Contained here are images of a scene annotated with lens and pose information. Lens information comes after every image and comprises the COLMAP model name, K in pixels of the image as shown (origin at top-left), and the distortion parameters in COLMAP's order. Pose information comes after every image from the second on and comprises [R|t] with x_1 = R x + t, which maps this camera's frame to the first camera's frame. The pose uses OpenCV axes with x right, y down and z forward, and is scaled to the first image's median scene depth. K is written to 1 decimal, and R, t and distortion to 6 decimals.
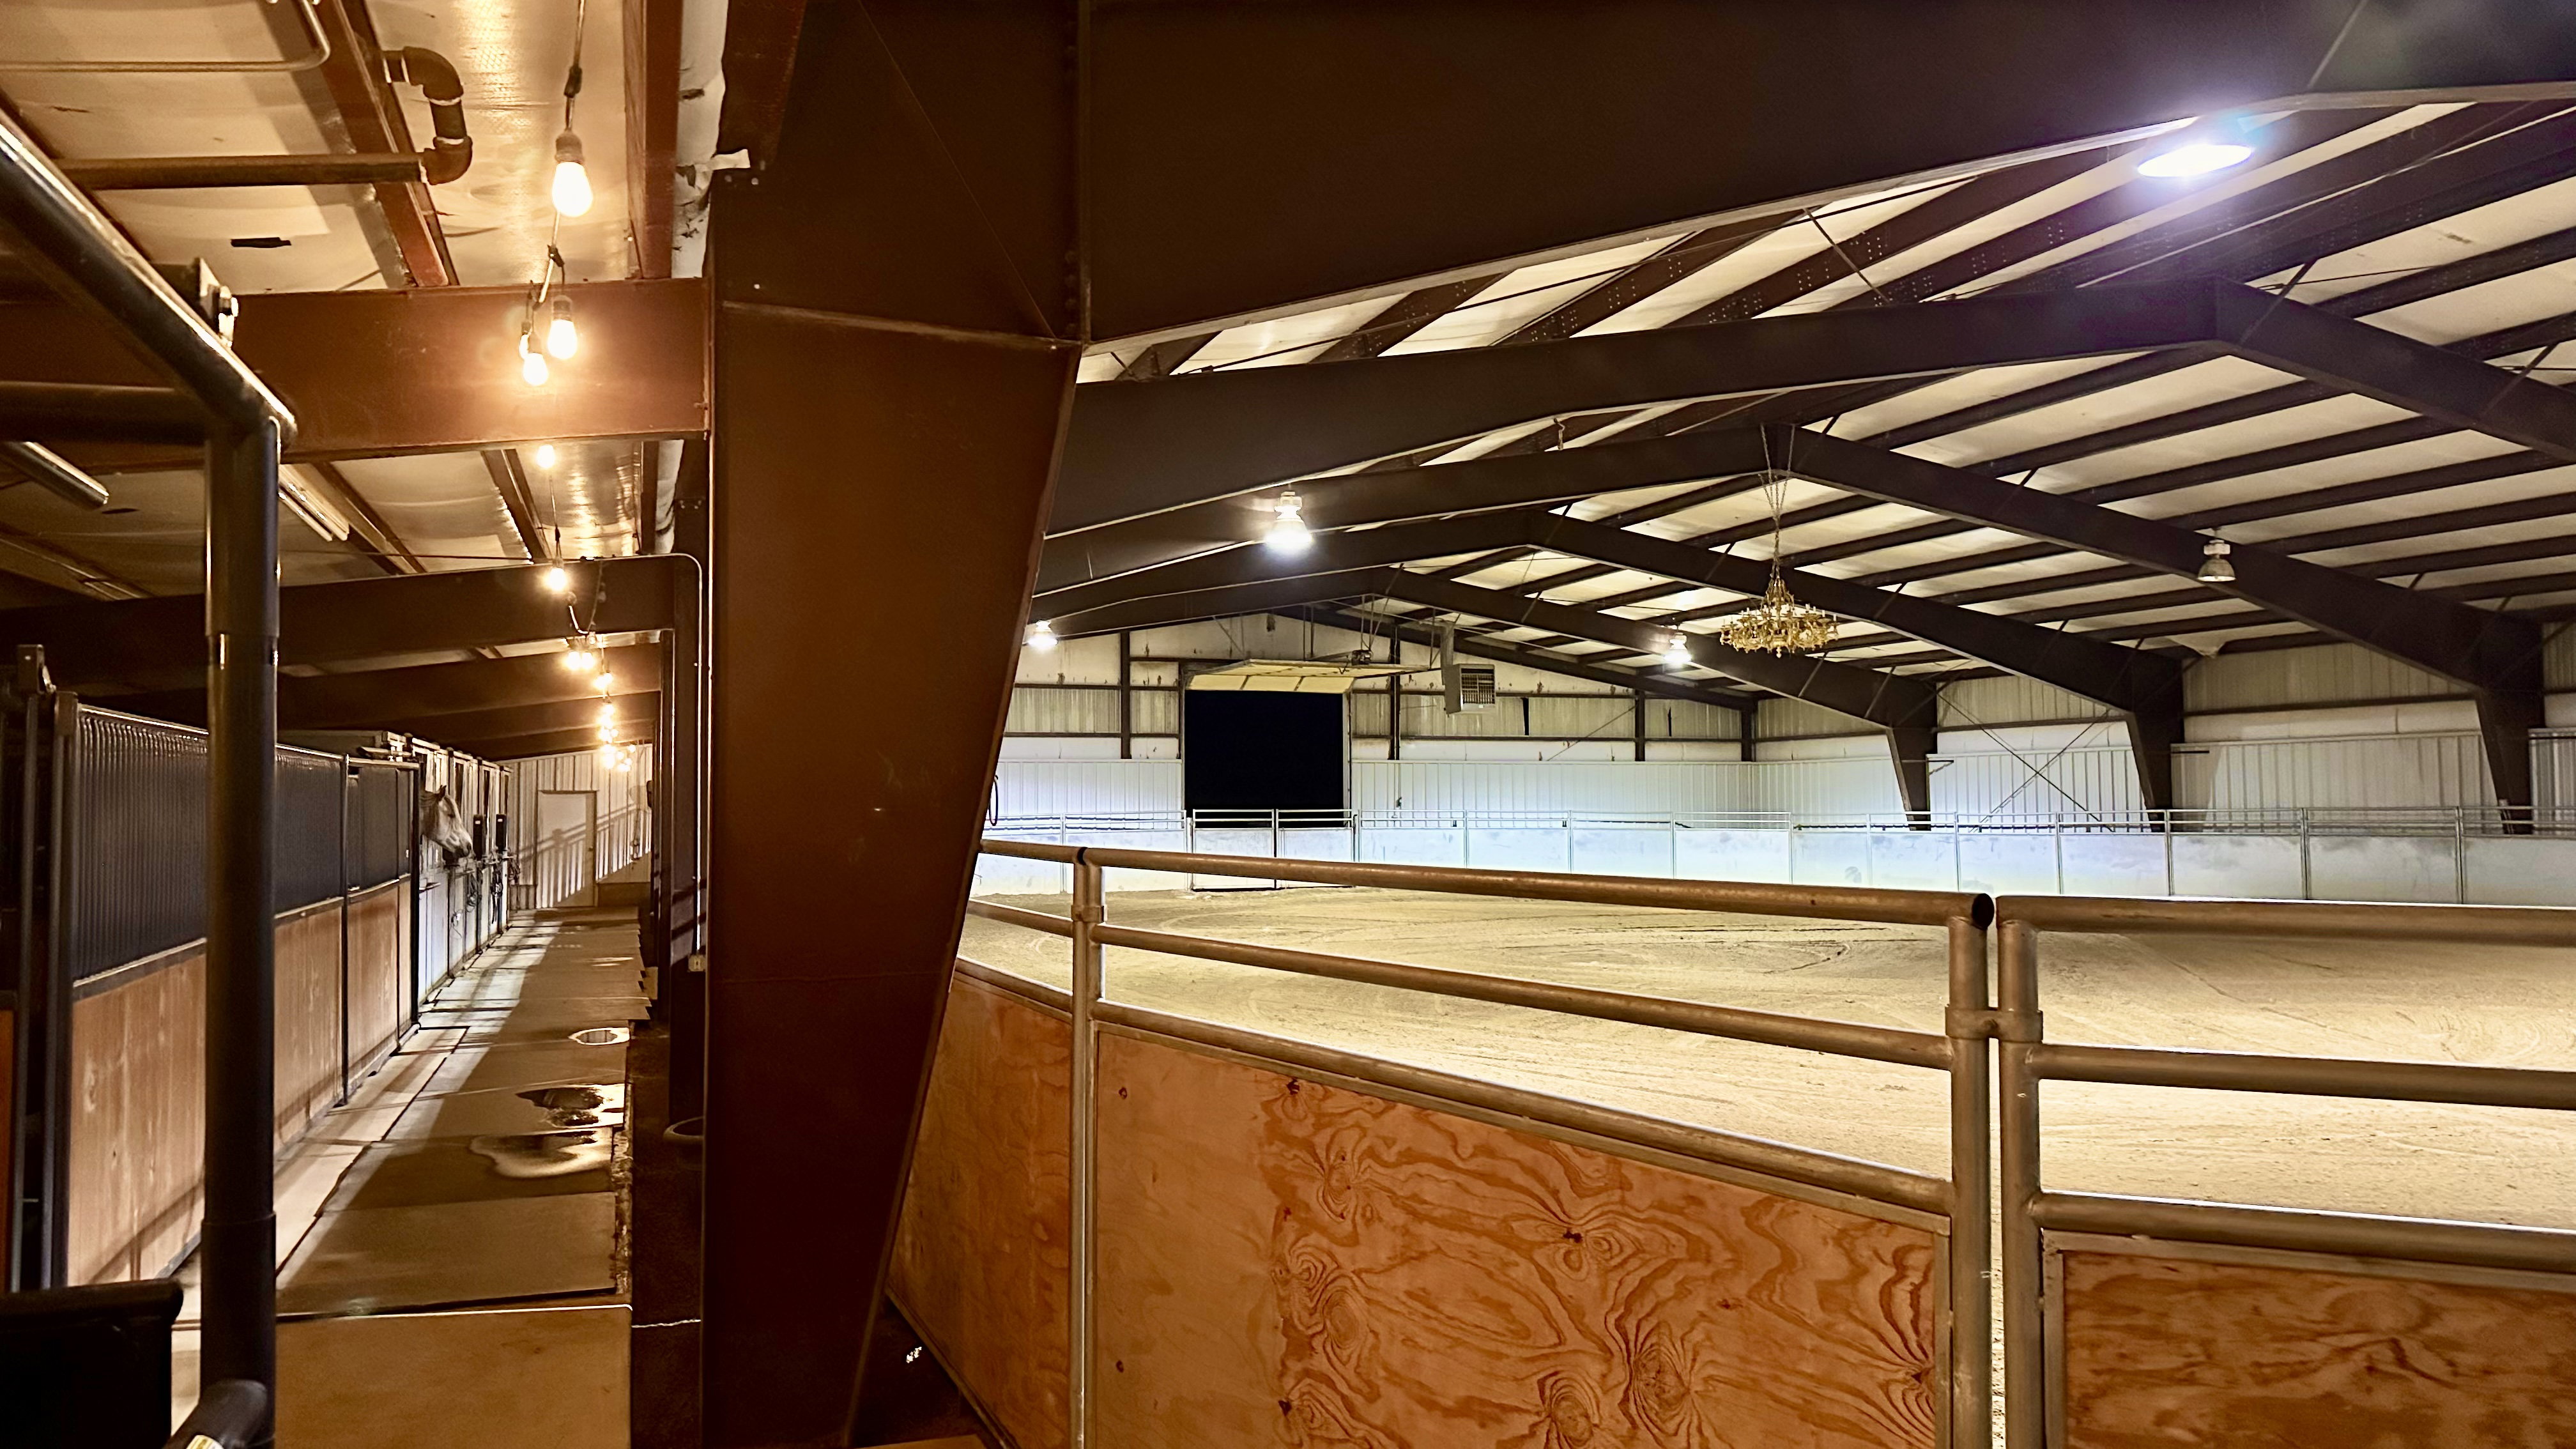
lens RADIAL K [[1804.8, 0, 1281.6], [0, 1804.8, 704.0], [0, 0, 1]] dist [0.063219, -0.073792]
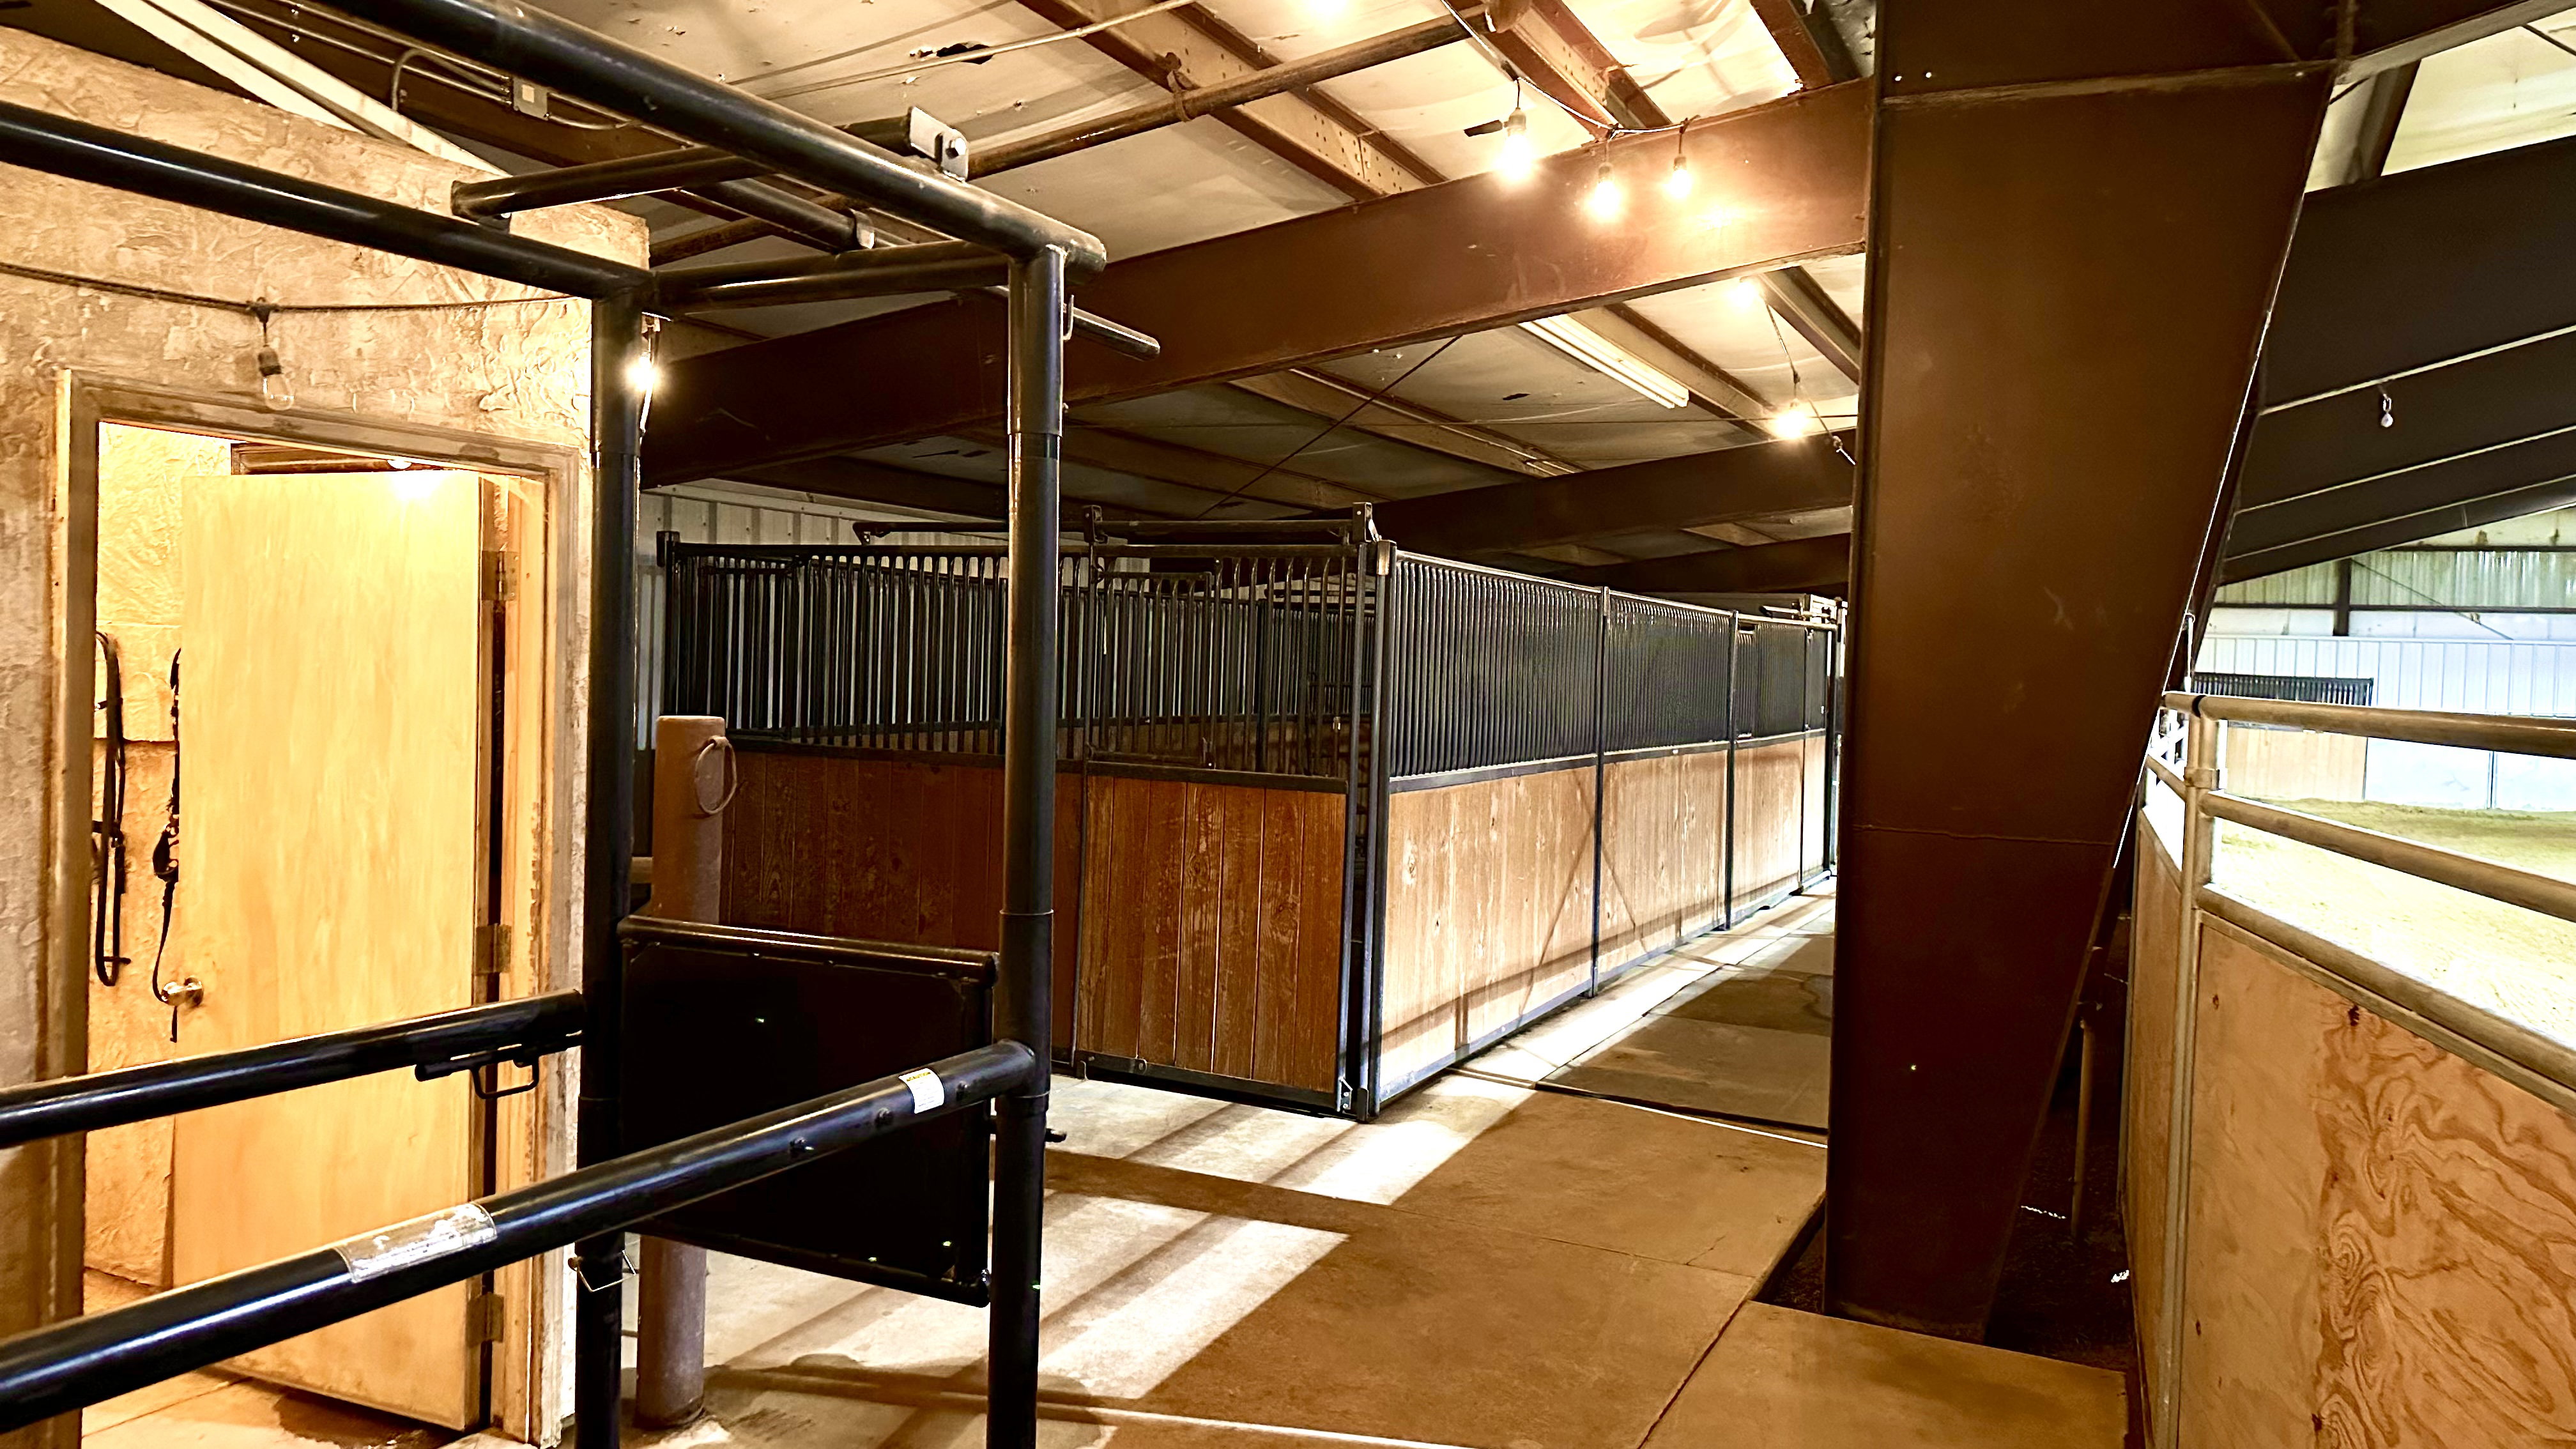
lens RADIAL K [[1804.8, 0, 1271.7], [0, 1804.8, 728.9], [0, 0, 1]] dist [0.063219, -0.073792]
pose [[0.679816, 0.057622, -0.731115, 0.247731], [-0.000810, 0.996967, 0.077821, 0.037114], [0.733382, -0.052311, 0.677801, 0.175174]]
